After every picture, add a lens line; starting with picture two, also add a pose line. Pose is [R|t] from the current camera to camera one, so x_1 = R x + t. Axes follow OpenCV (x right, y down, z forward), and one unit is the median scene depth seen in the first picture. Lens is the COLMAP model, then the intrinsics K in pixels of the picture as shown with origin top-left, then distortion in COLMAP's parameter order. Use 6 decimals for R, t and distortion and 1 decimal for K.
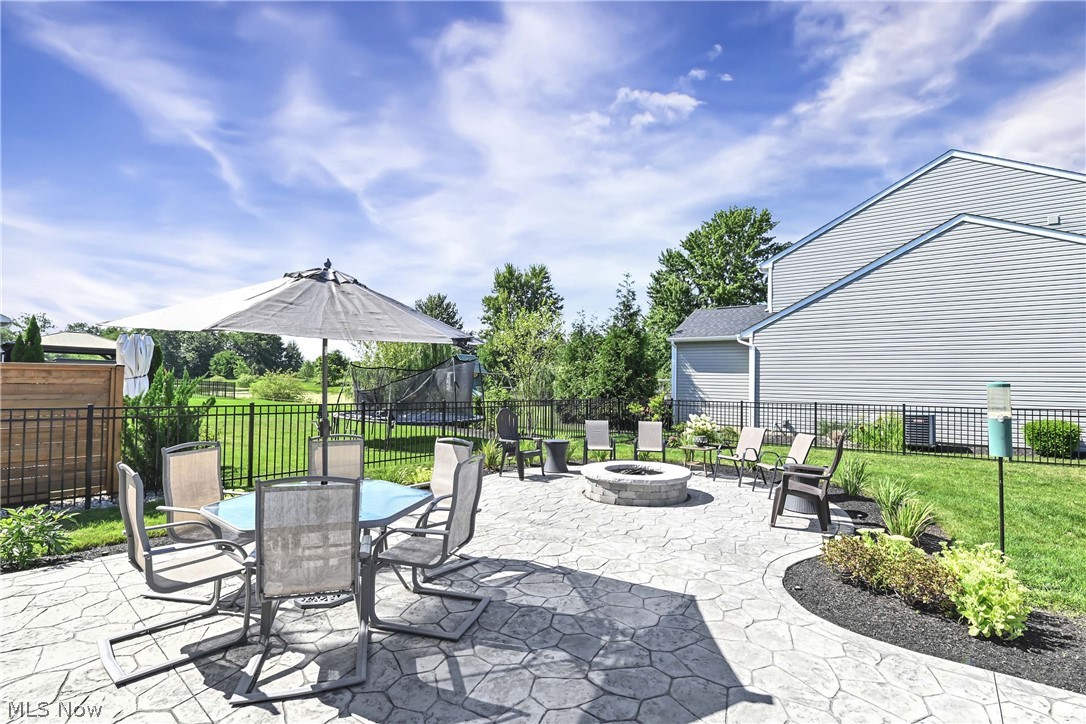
lens RADIAL K [[488.5, 0, 543.0], [0, 488.5, 362.0], [0, 0, 1]] dist [-0.011733, -0.000473]
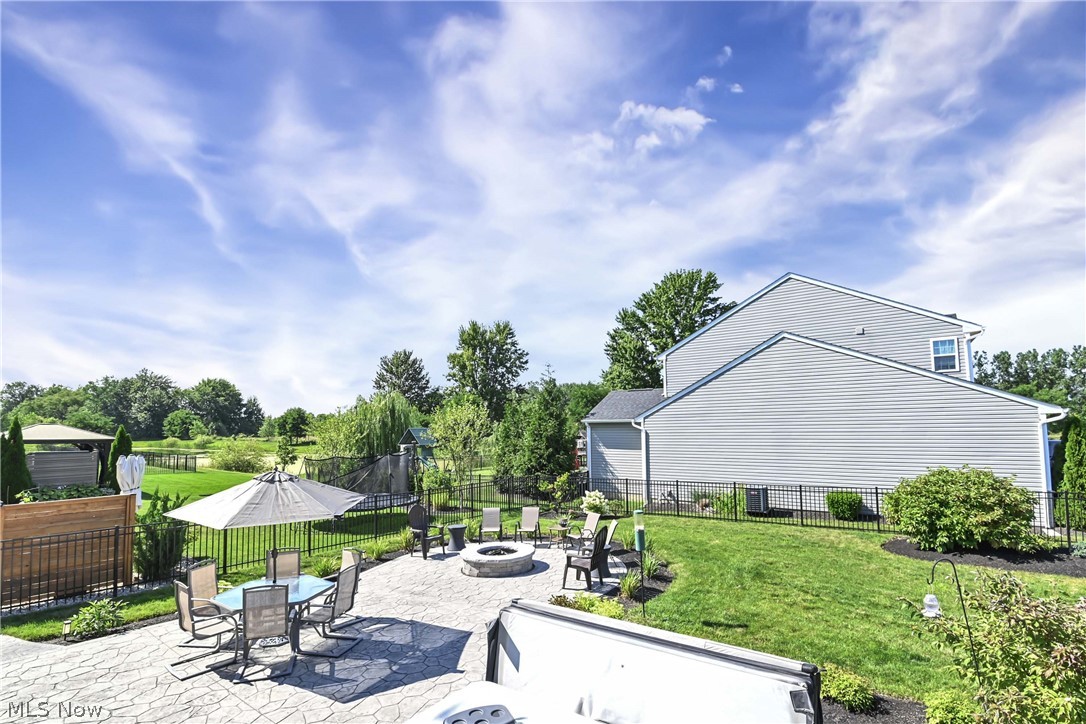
lens RADIAL K [[488.0, 0, 545.8], [0, 488.0, 391.8], [0, 0, 1]] dist [-0.018229, -0.000616]
pose [[0.997362, -0.021912, 0.069196, 0.424359], [0.024987, 0.998724, -0.043886, -0.328945], [-0.068146, 0.045499, 0.996637, -0.852690]]
